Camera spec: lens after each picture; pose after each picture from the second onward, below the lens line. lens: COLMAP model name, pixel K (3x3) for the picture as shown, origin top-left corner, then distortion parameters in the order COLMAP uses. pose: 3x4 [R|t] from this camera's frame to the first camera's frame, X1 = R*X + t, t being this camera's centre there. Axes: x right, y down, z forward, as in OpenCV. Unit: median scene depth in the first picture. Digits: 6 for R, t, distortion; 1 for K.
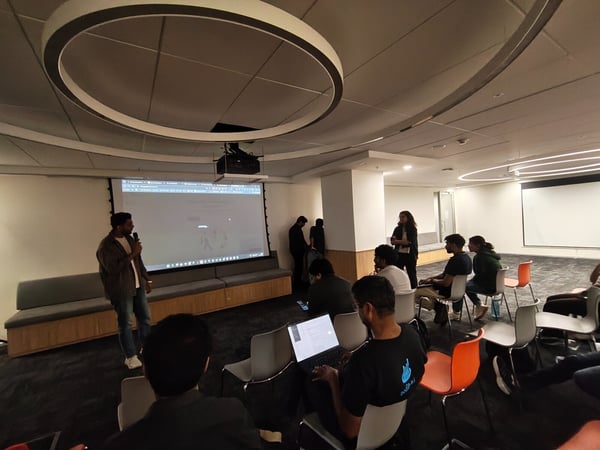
lens RADIAL K [[270.3, 0, 299.2], [0, 270.3, 226.6], [0, 0, 1]] dist [-0.000364, 0.000030]
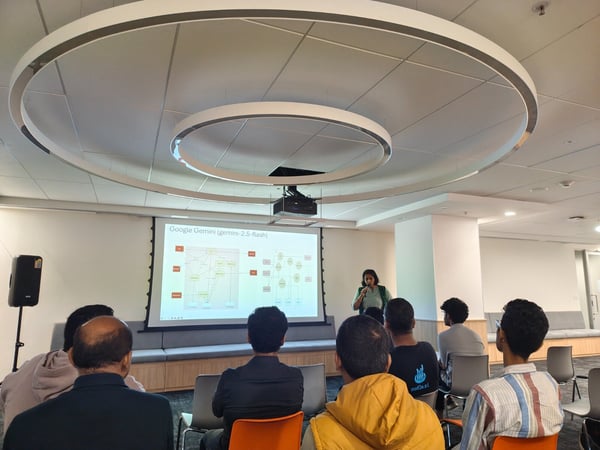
lens RADIAL K [[420.1, 0, 302.2], [0, 420.1, 224.3], [0, 0, 1]] dist [0.015282, -0.007309]
pose [[0.983463, 0.029892, -0.178623, 0.041149], [-0.060674, 0.983671, -0.169441, 0.051244], [0.170642, 0.177476, 0.969218, -0.264063]]
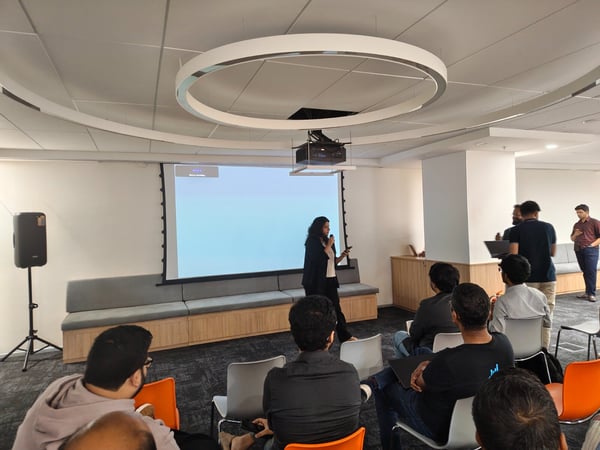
lens RADIAL K [[418.1, 0, 308.0], [0, 418.1, 218.2], [0, 0, 1]] dist [0.021208, -0.005430]
pose [[0.983023, 0.024298, -0.181867, -0.013398], [-0.027047, 0.999554, -0.012650, -0.003984], [0.181478, 0.017355, 0.983242, -0.178224]]
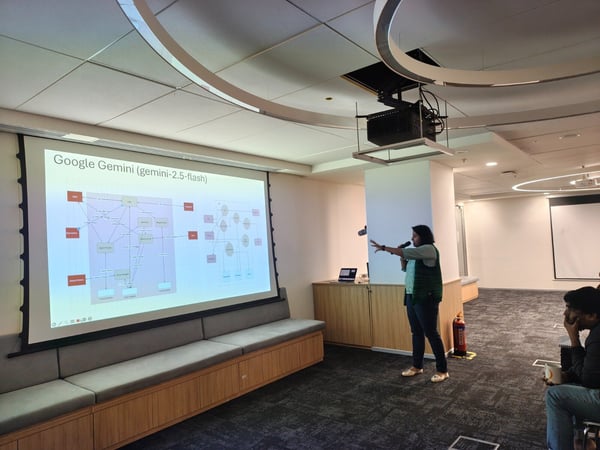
lens RADIAL K [[418.1, 0, 302.2], [0, 418.1, 223.9], [0, 0, 1]] dist [0.002760, -0.002152]
pose [[0.947217, 0.033090, 0.318880, -0.428056], [-0.008014, 0.996792, -0.079629, 0.028448], [-0.320492, 0.072871, 0.944444, 0.152583]]
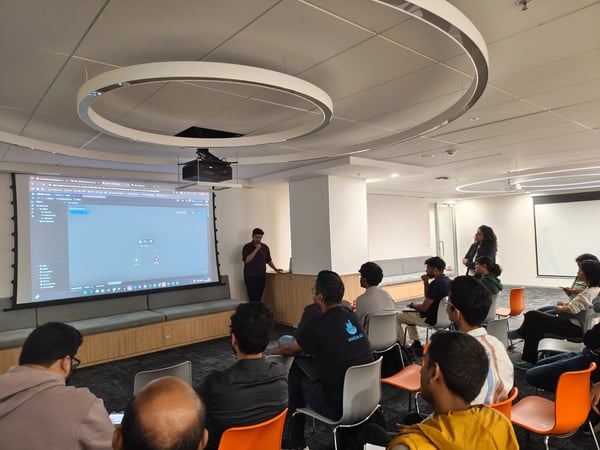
lens RADIAL K [[418.9, 0, 295.8], [0, 418.9, 223.9], [0, 0, 1]] dist [0.016434, -0.004402]
pose [[0.990317, 0.028410, 0.135886, -0.074040], [-0.020675, 0.998103, -0.057998, 0.012148], [-0.137276, 0.054627, 0.989025, -0.236921]]
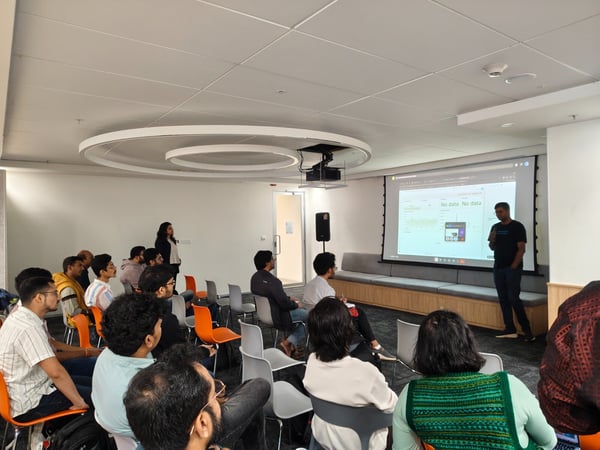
lens RADIAL K [[418.9, 0, 295.8], [0, 418.9, 223.9], [0, 0, 1]] dist [0.016434, -0.004402]
pose [[0.058798, 0.059108, -0.996518, 1.017715], [-0.004987, 0.998250, 0.058917, -0.071337], [0.998257, 0.001505, 0.058990, 0.466597]]
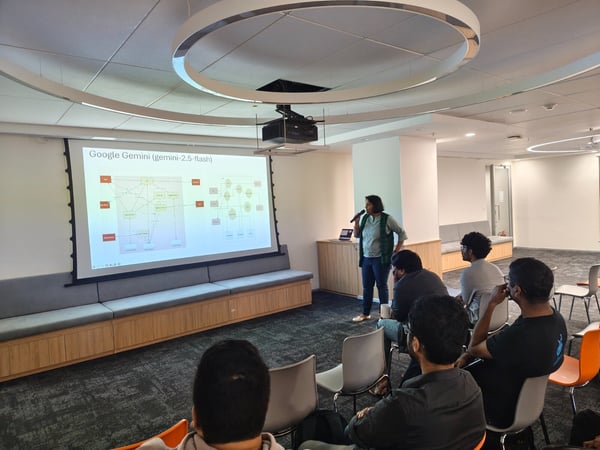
lens RADIAL K [[418.1, 0, 308.0], [0, 418.1, 218.2], [0, 0, 1]] dist [0.021208, -0.005430]
pose [[0.994115, 0.007701, 0.108051, -0.184666], [-0.009247, 0.999862, 0.013820, 0.003852], [-0.107930, -0.014738, 0.994049, -0.128483]]
